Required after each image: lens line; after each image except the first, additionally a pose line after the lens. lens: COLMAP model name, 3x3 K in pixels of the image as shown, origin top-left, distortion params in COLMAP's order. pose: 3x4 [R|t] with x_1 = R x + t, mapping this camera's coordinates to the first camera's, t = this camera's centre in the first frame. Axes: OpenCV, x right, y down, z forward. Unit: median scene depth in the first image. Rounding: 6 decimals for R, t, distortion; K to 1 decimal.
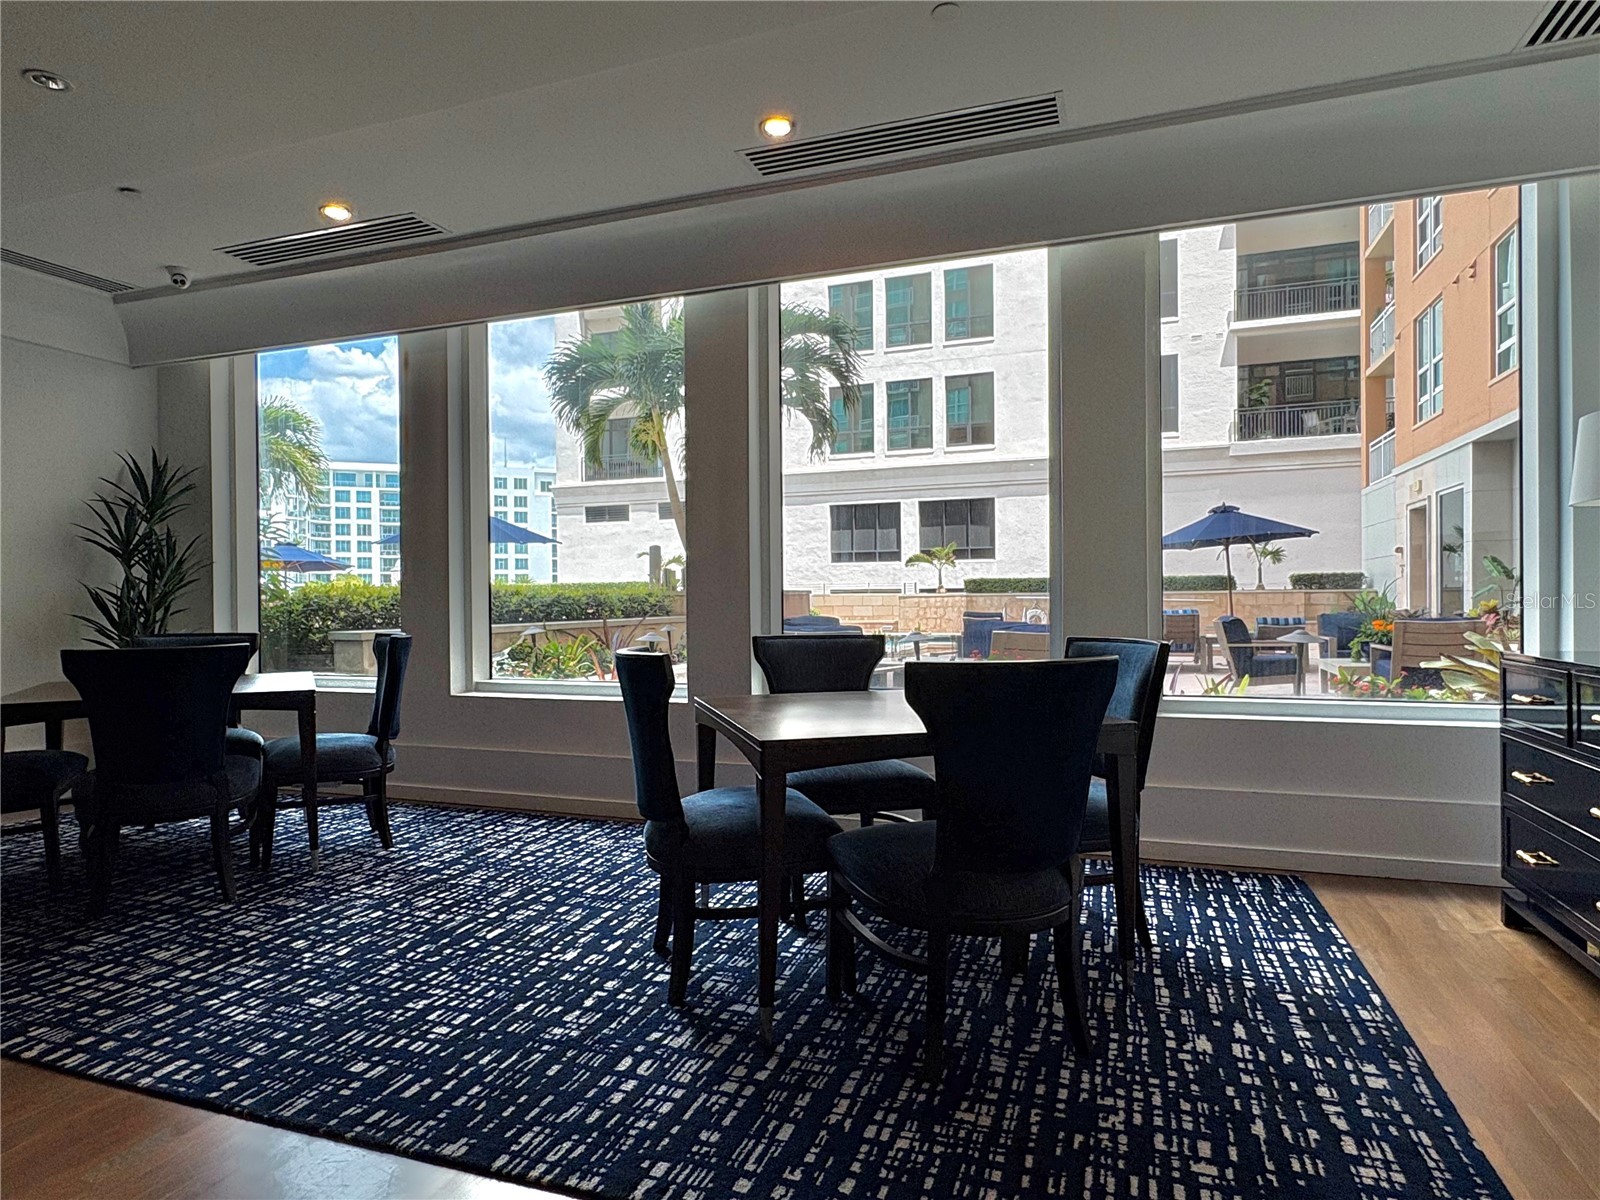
lens RADIAL K [[927.3, 0, 793.0], [0, 927.3, 600.1], [0, 0, 1]] dist [0.000563, 0.002775]
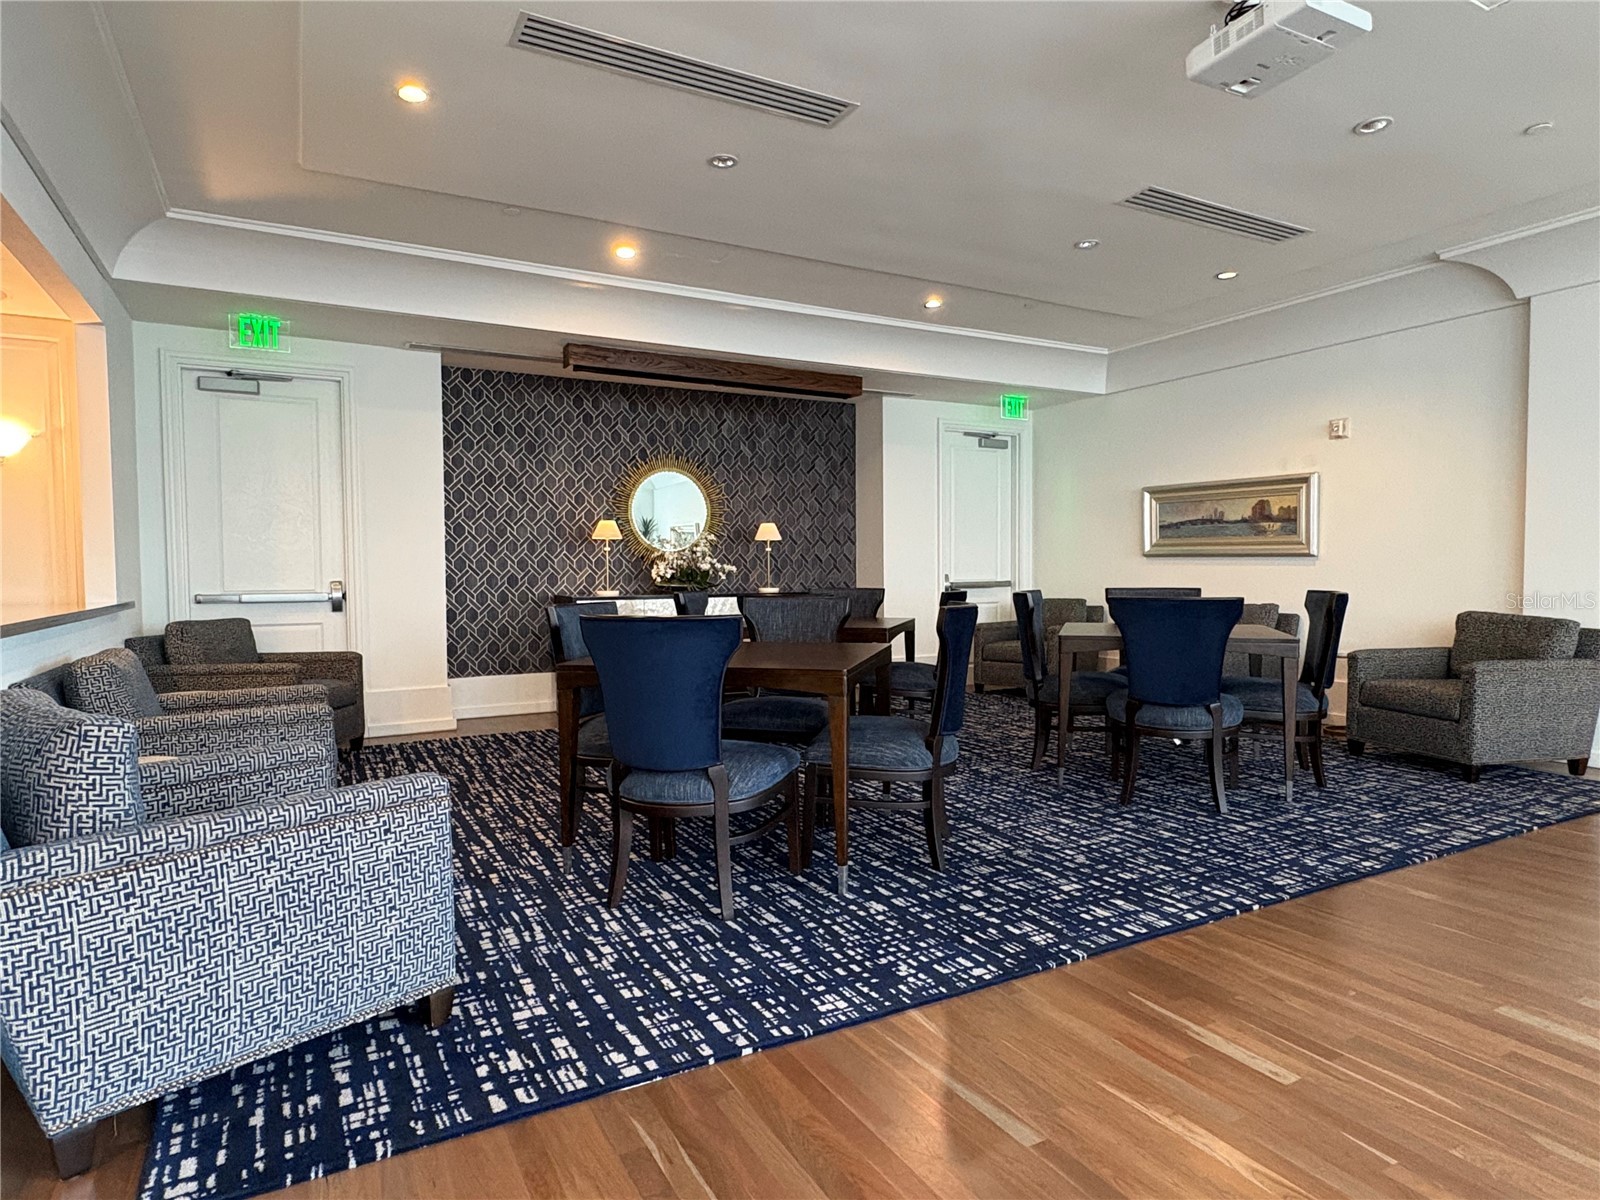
lens RADIAL K [[927.3, 0, 793.9], [0, 927.3, 600.9], [0, 0, 1]] dist [0.000563, 0.002775]
pose [[0.666375, -0.024589, 0.745211, -1.096349], [0.003990, 0.999559, 0.029413, 0.006788], [-0.745606, -0.016627, 0.666179, 0.386867]]
